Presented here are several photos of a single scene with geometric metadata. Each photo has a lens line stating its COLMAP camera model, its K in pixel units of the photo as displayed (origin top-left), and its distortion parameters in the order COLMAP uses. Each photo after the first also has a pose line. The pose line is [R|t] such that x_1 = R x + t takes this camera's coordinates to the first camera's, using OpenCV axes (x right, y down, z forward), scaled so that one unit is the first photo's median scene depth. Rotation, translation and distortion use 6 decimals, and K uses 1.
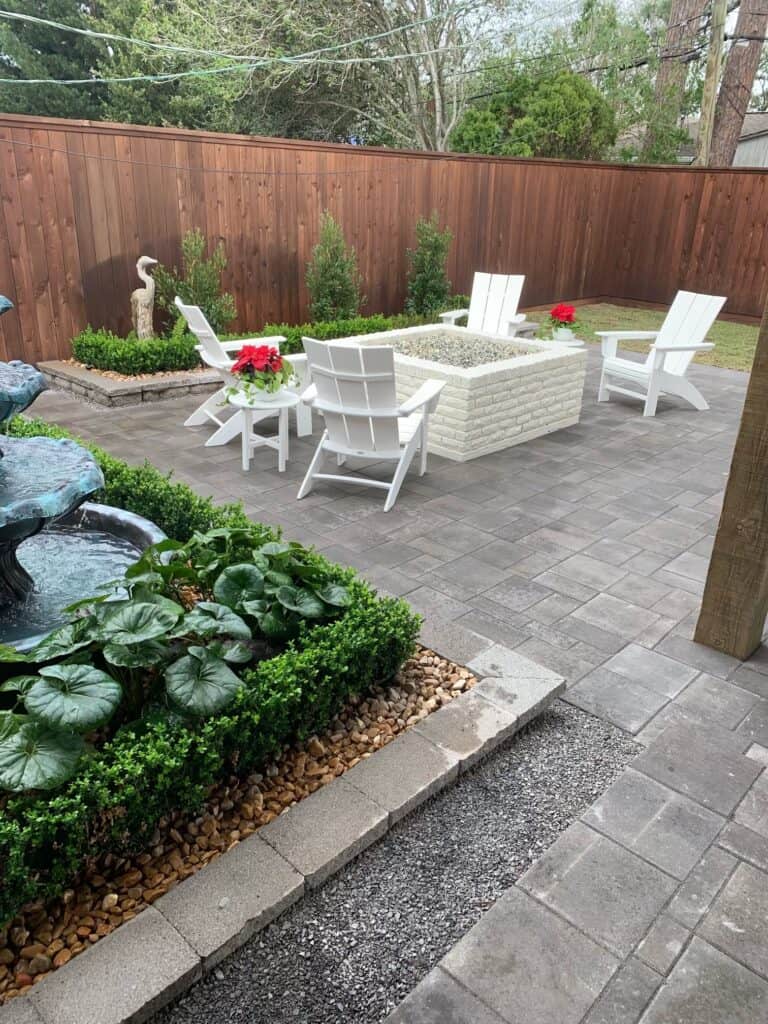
lens RADIAL K [[780.2, 0, 385.7], [0, 780.2, 511.7], [0, 0, 1]] dist [0.006267, 0.003016]
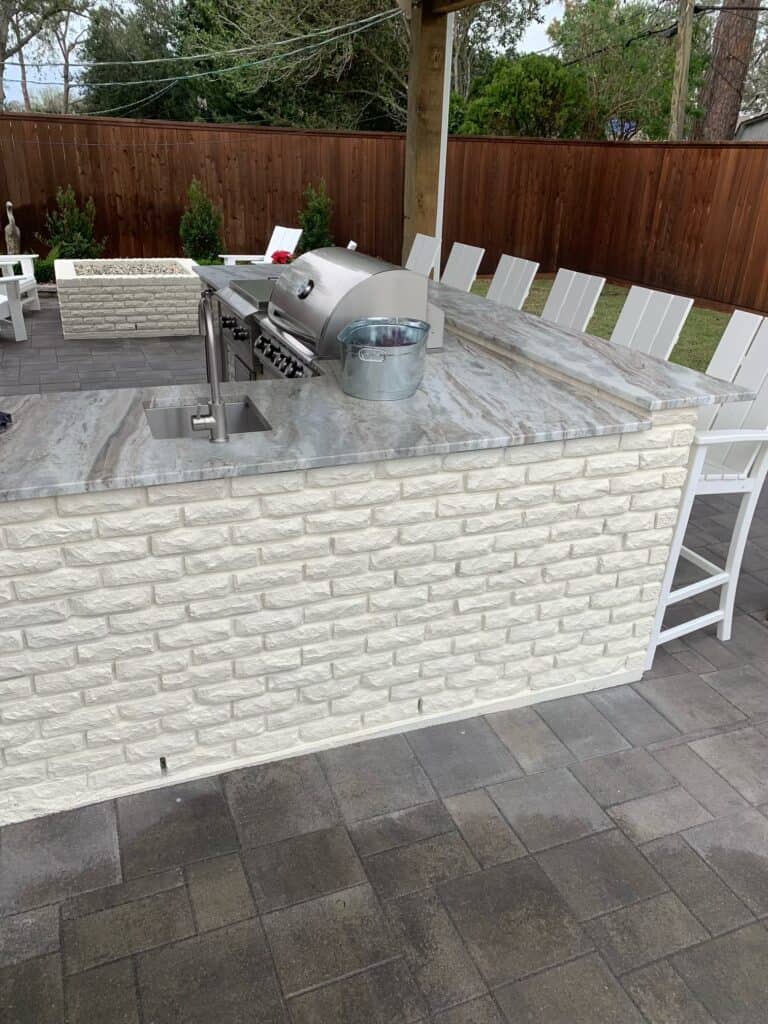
lens RADIAL K [[780.2, 0, 383.3], [0, 780.2, 513.6], [0, 0, 1]] dist [0.006267, 0.003016]
pose [[0.902898, 0.170799, -0.394466, 0.652686], [-0.167910, 0.984902, 0.042119, 0.048662], [0.395704, 0.028205, 0.917945, -0.044482]]
